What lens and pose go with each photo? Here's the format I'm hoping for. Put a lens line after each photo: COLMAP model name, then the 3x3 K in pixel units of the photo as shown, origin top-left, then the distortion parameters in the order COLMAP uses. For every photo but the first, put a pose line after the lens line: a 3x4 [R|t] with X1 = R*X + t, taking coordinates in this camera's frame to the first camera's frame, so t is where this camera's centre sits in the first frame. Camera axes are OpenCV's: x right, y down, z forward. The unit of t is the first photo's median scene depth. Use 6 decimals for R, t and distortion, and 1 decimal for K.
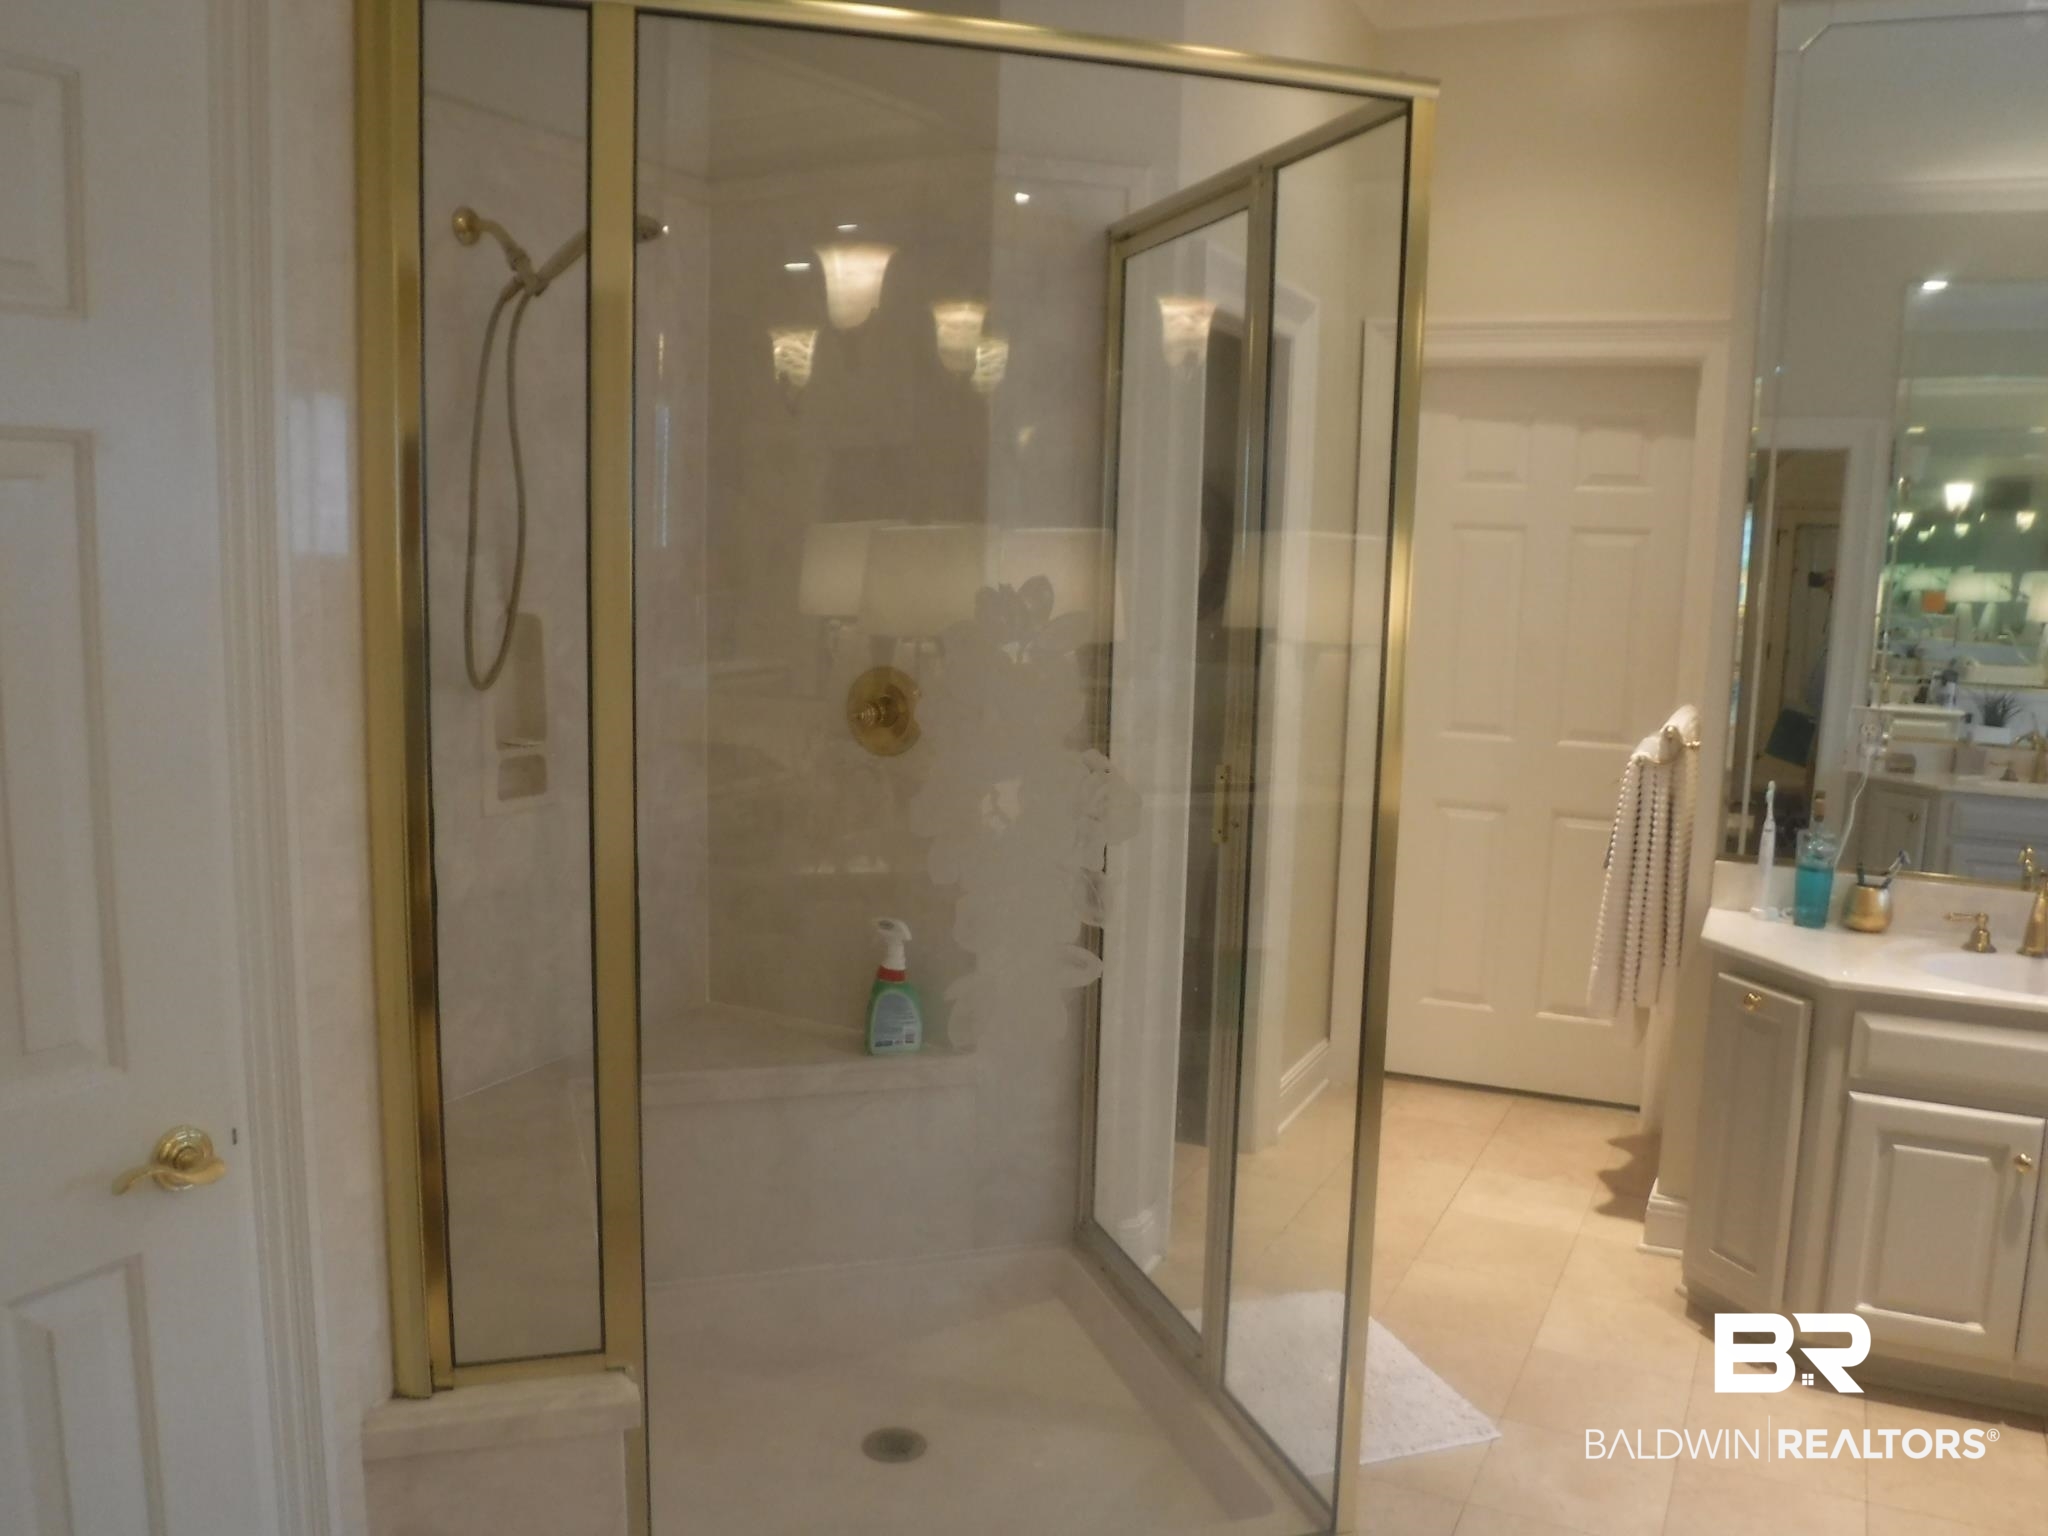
lens RADIAL K [[1671.8, 0, 1021.8], [0, 1671.8, 777.7], [0, 0, 1]] dist [-0.117168, 0.056393]
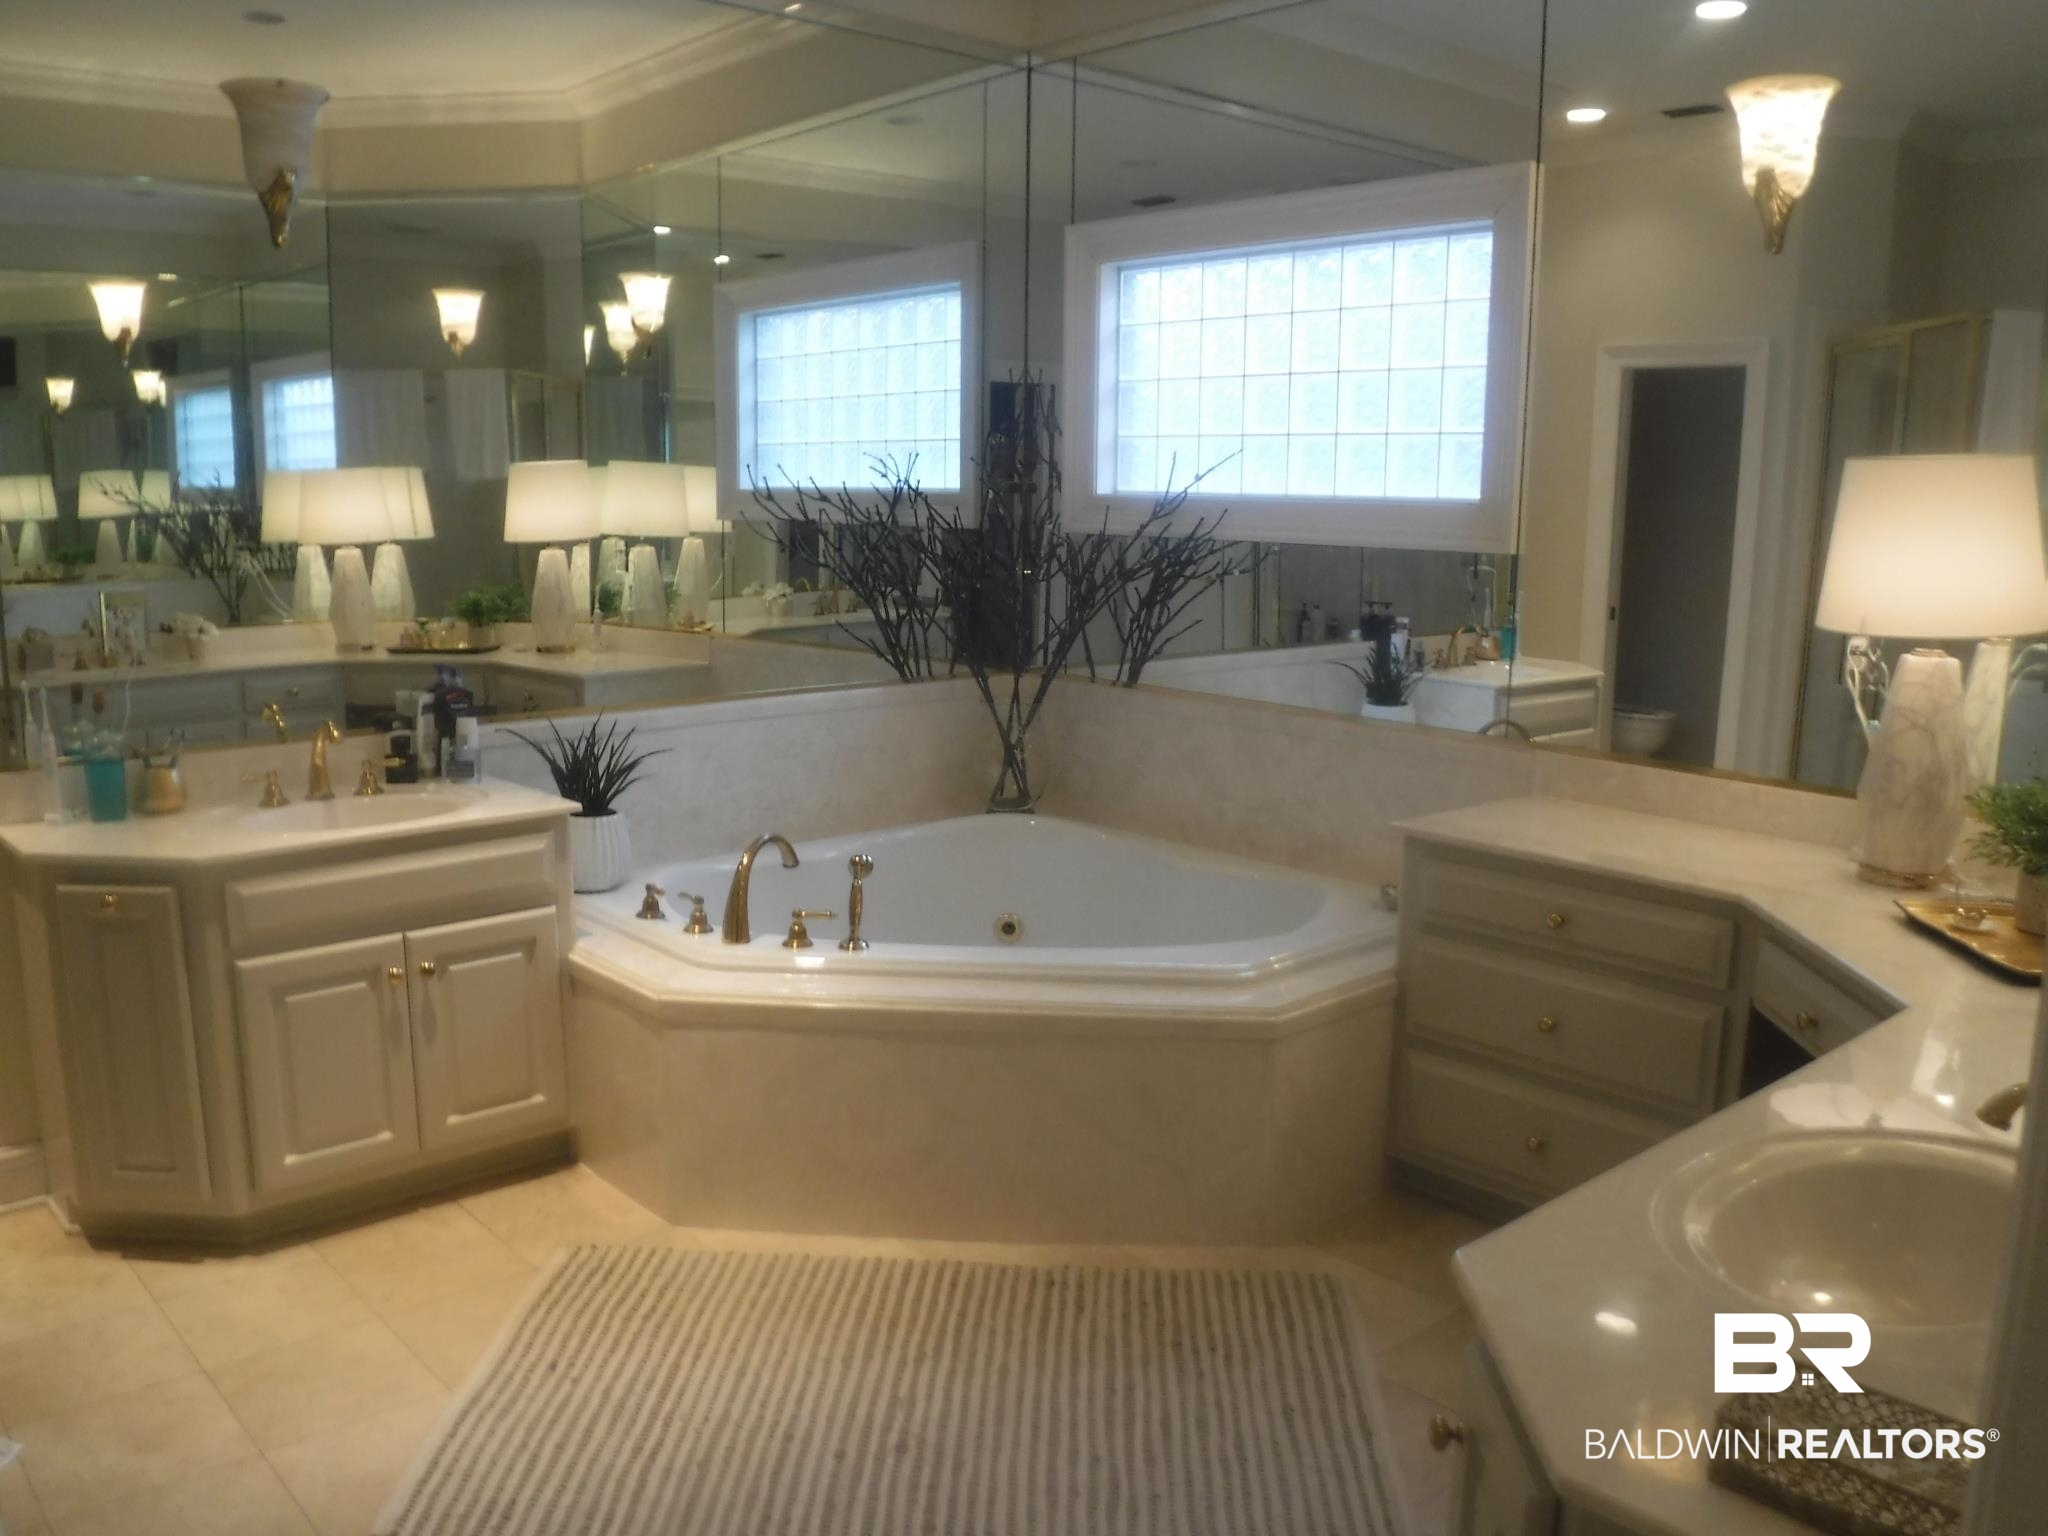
lens RADIAL K [[1671.8, 0, 1021.8], [0, 1671.8, 777.7], [0, 0, 1]] dist [-0.117168, 0.056393]
pose [[0.391874, -0.196064, 0.898885, -0.188512], [0.138574, 0.978461, 0.153009, -0.006815], [-0.909523, 0.064602, 0.410603, 0.126322]]
